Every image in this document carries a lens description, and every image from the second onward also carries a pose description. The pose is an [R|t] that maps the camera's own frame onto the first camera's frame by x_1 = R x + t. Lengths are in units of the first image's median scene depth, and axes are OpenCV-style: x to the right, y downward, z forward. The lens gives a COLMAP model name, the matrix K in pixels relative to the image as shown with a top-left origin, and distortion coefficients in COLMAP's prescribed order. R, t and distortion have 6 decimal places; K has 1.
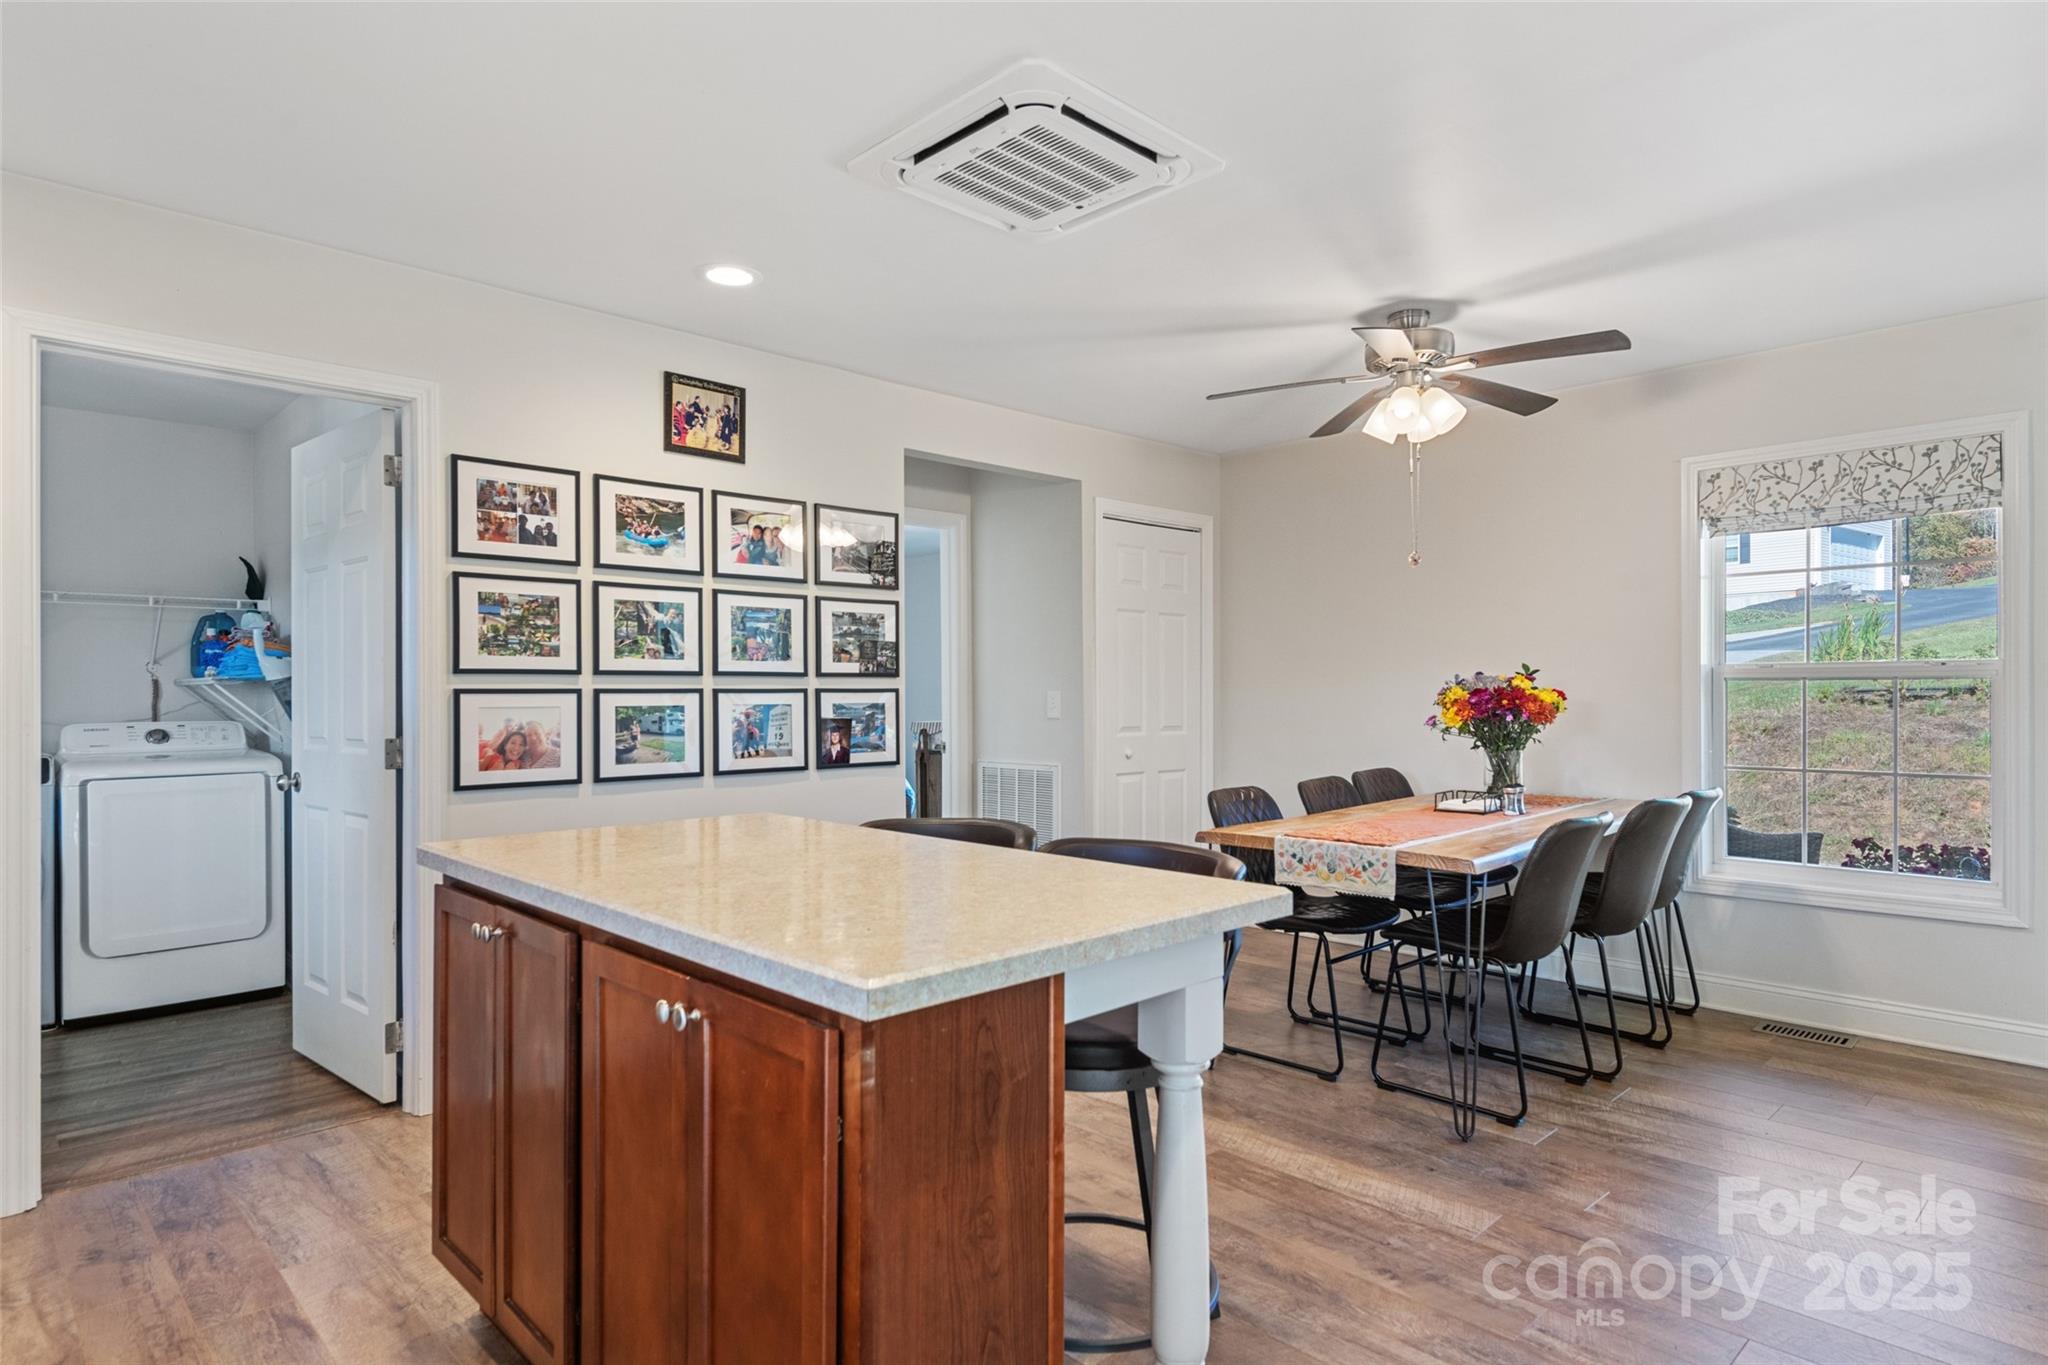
lens RADIAL K [[1129.9, 0, 1021.4], [0, 1129.9, 686.2], [0, 0, 1]] dist [0.000570, 0.000017]
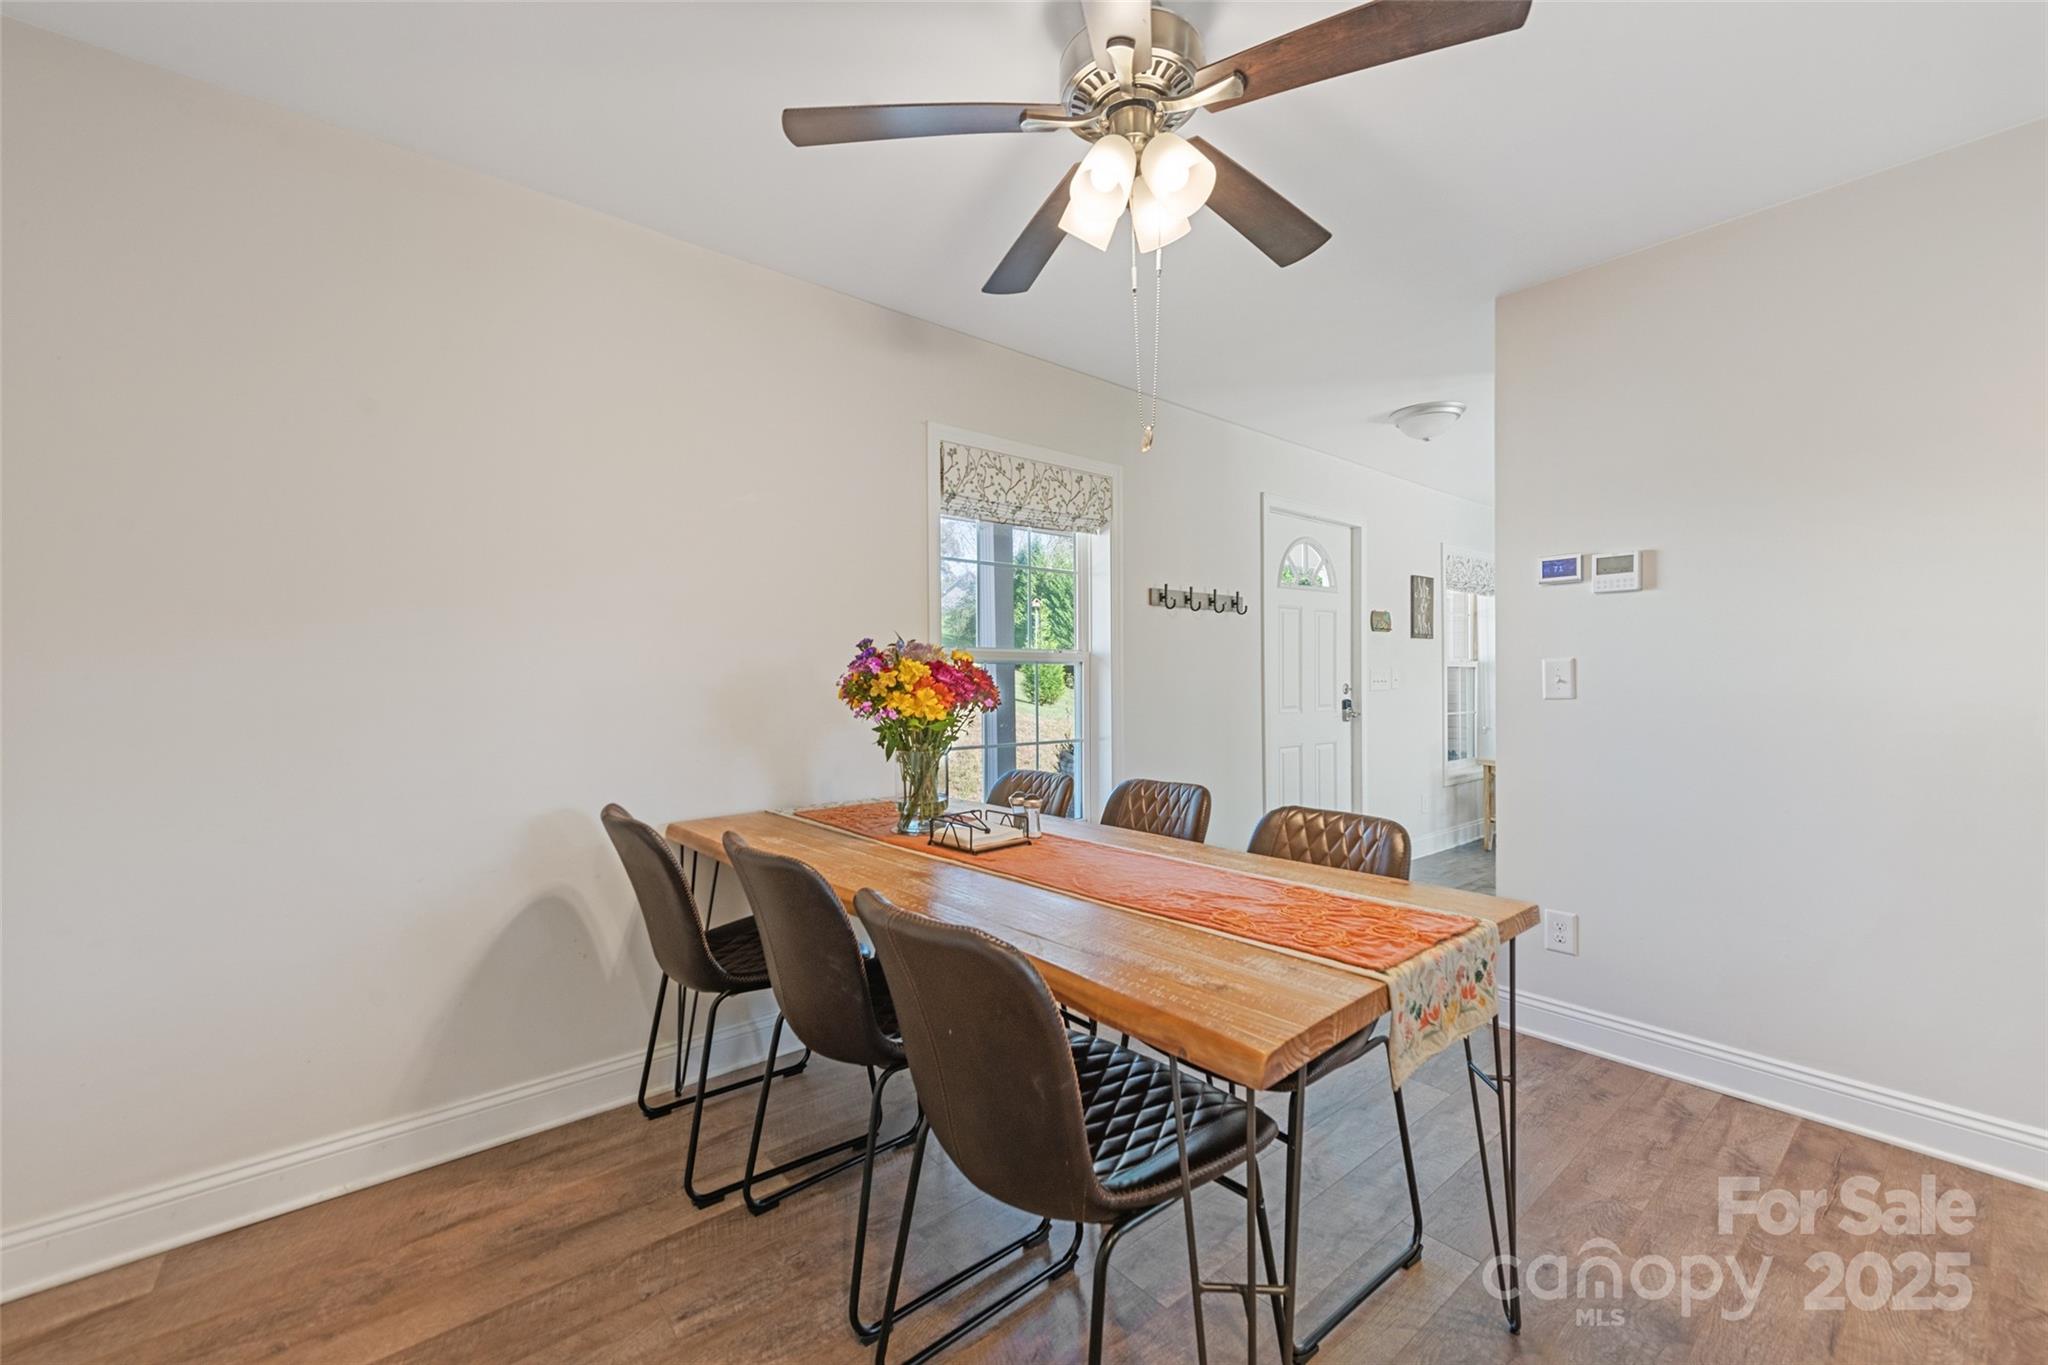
lens RADIAL K [[823.3, 0, 1018.9], [0, 823.3, 680.1], [0, 0, 1]] dist [0.001857, -0.000181]
pose [[0.068317, 0.010331, 0.997610, -0.101791], [0.007086, 0.999916, -0.010840, 0.022015], [-0.997639, 0.007810, 0.068238, 1.143278]]
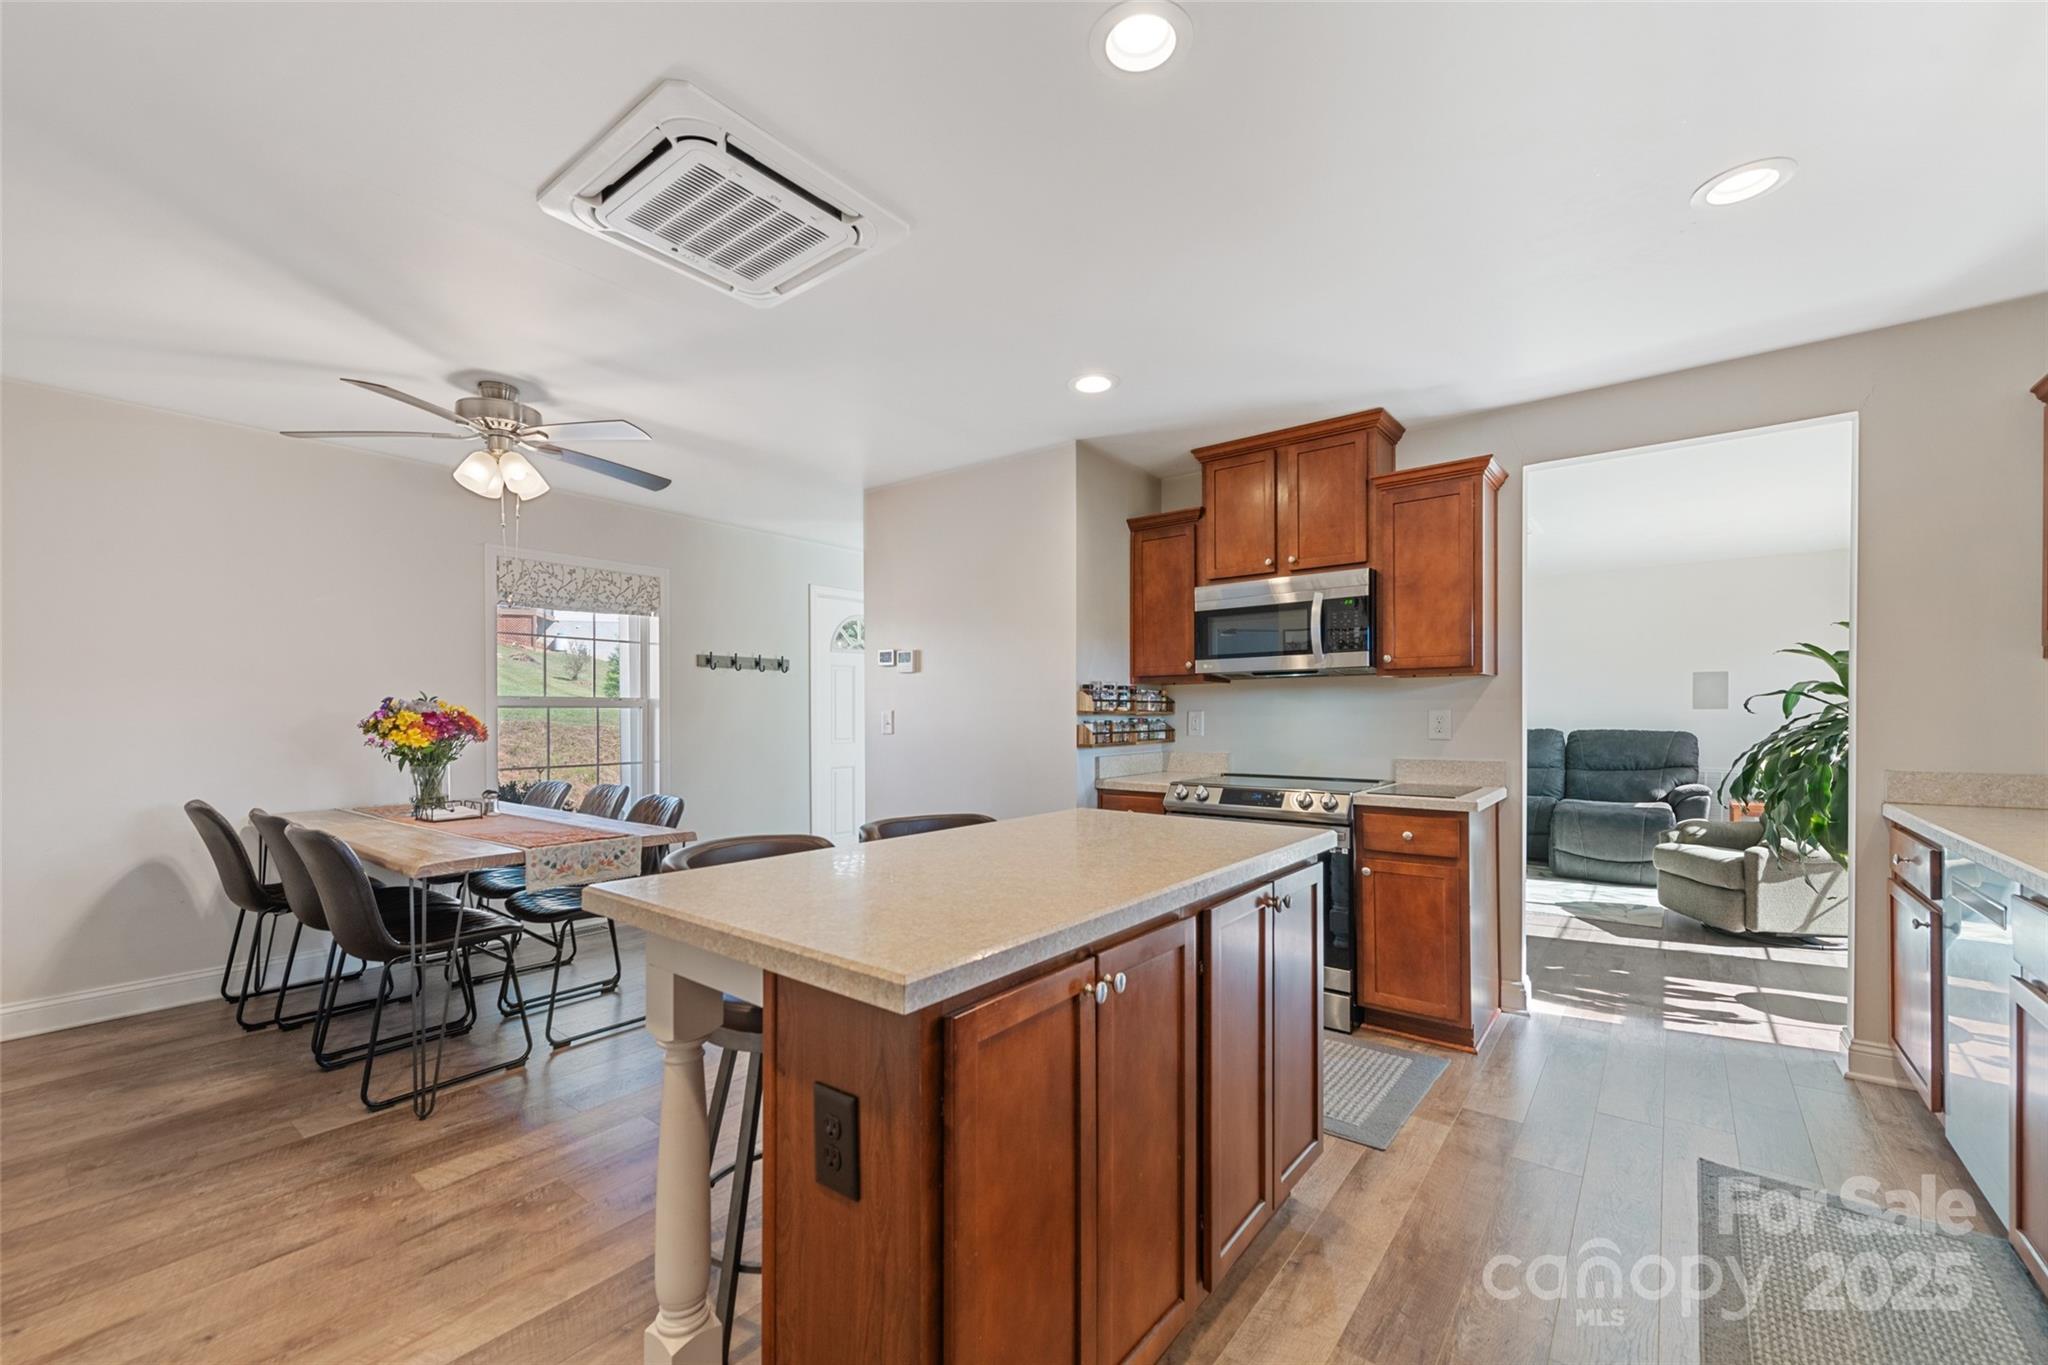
lens RADIAL K [[823.3, 0, 1028.4], [0, 823.3, 719.3], [0, 0, 1]] dist [0.001857, -0.000181]
pose [[-0.147227, -0.002230, 0.989100, -0.624437], [0.000855, 0.999997, 0.002382, 0.008099], [-0.989102, 0.001196, -0.147224, 0.654245]]
